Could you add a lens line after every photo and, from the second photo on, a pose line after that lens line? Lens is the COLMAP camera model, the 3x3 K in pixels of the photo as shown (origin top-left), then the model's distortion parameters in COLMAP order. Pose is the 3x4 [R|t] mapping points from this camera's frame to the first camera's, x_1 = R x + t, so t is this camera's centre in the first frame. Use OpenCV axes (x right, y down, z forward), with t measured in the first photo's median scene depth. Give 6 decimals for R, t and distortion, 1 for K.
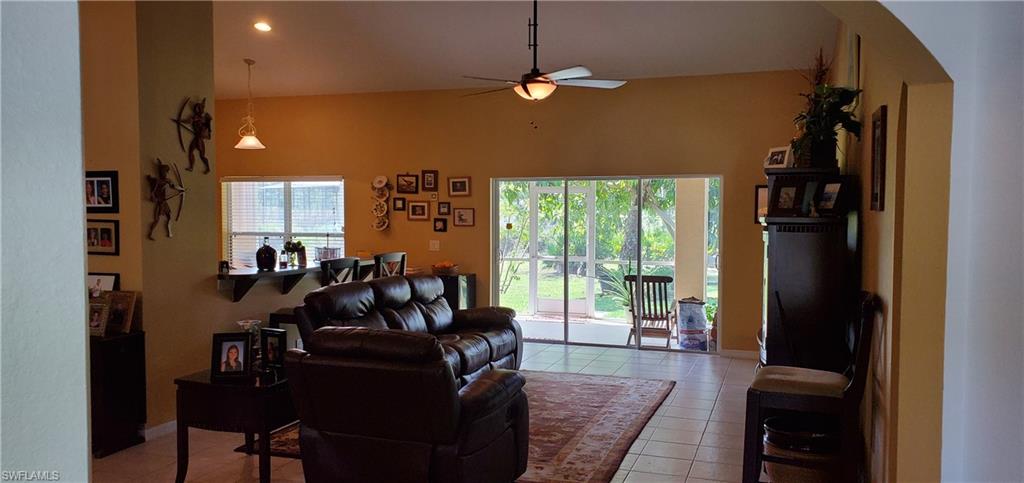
lens RADIAL K [[780.9, 0, 519.9], [0, 780.9, 236.7], [0, 0, 1]] dist [0.066062, -0.000455]
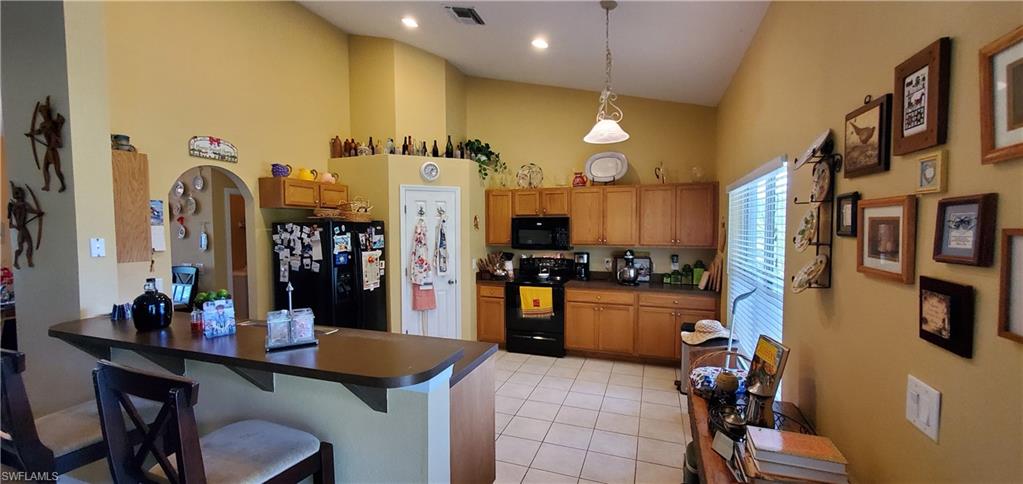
lens RADIAL K [[407.2, 0, 506.1], [0, 407.2, 247.4], [0, 0, 1]] dist [0.005211, -0.000288]
pose [[-0.029459, 0.043578, -0.998616, 0.003810], [-0.028869, 0.998595, 0.044429, -0.033237], [0.999149, 0.030138, -0.028160, 0.890990]]
